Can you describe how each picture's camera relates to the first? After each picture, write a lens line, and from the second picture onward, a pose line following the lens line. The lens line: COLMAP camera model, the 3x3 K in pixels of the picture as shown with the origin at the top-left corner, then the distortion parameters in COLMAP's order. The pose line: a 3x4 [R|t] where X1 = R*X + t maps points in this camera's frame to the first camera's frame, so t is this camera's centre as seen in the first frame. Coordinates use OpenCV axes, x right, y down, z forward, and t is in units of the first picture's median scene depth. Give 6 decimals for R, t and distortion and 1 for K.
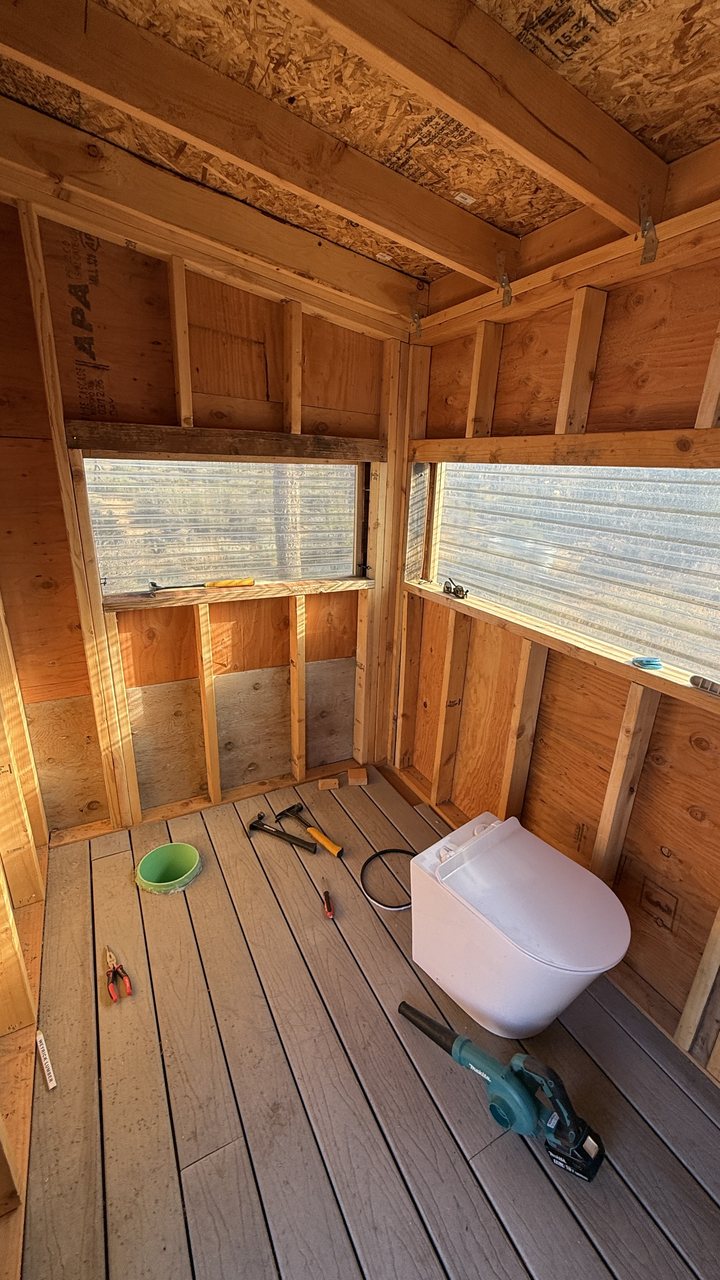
lens RADIAL K [[506.3, 0, 363.2], [0, 506.3, 638.9], [0, 0, 1]] dist [0.001637, -0.000032]
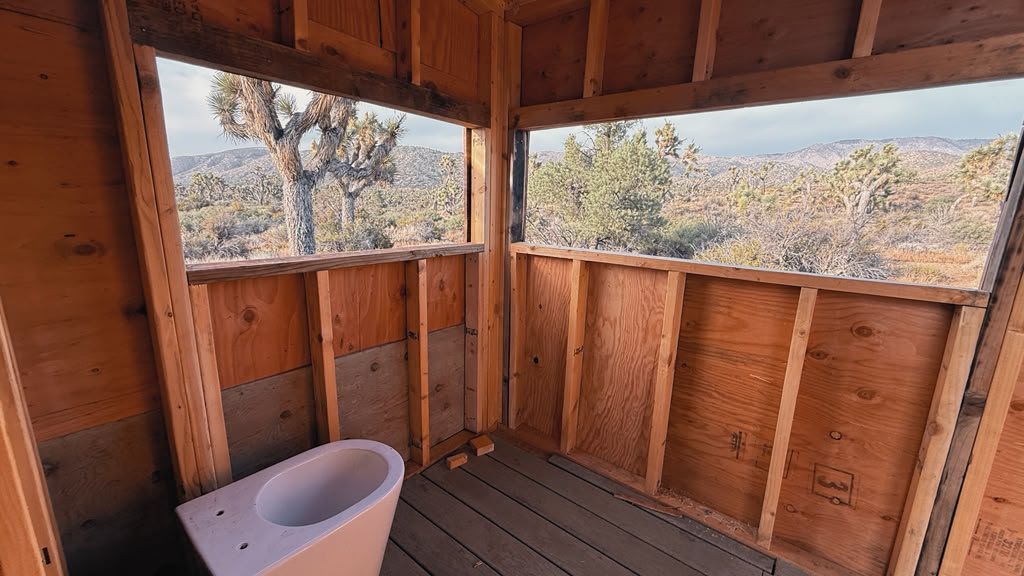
lens RADIAL K [[405.1, 0, 511.2], [0, 405.1, 289.5], [0, 0, 1]] dist [0.001637, -0.000032]
pose [[0.921605, -0.091786, 0.377121, -0.306626], [0.129188, 0.988776, -0.075055, 0.054690], [-0.365999, 0.117891, 0.923118, 0.303290]]
